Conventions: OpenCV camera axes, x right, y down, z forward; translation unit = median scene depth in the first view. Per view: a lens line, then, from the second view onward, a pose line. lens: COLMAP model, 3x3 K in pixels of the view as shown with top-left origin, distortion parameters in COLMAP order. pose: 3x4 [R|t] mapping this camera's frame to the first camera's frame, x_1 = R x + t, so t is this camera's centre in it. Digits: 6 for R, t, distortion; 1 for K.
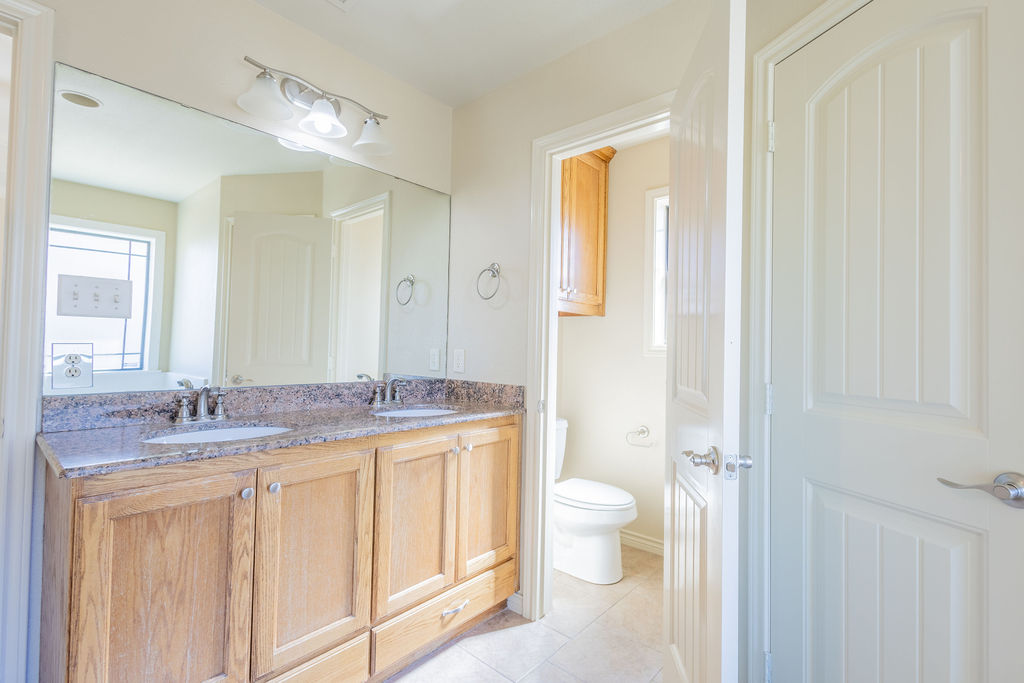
lens RADIAL K [[475.2, 0, 517.7], [0, 475.2, 343.2], [0, 0, 1]] dist [-0.002712, -0.000580]
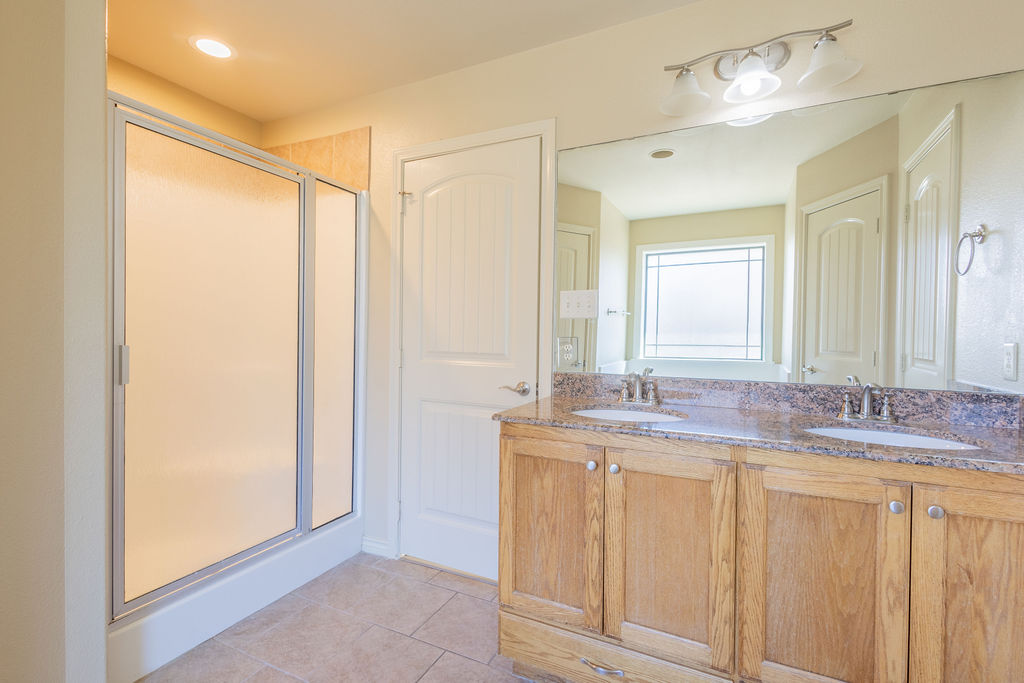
lens RADIAL K [[475.2, 0, 517.7], [0, 475.2, 343.2], [0, 0, 1]] dist [-0.002712, -0.000580]
pose [[0.241818, 0.004775, -0.970310, 0.374384], [0.003120, 0.999979, 0.005699, 0.009614], [0.970317, -0.004406, 0.241798, 0.408496]]
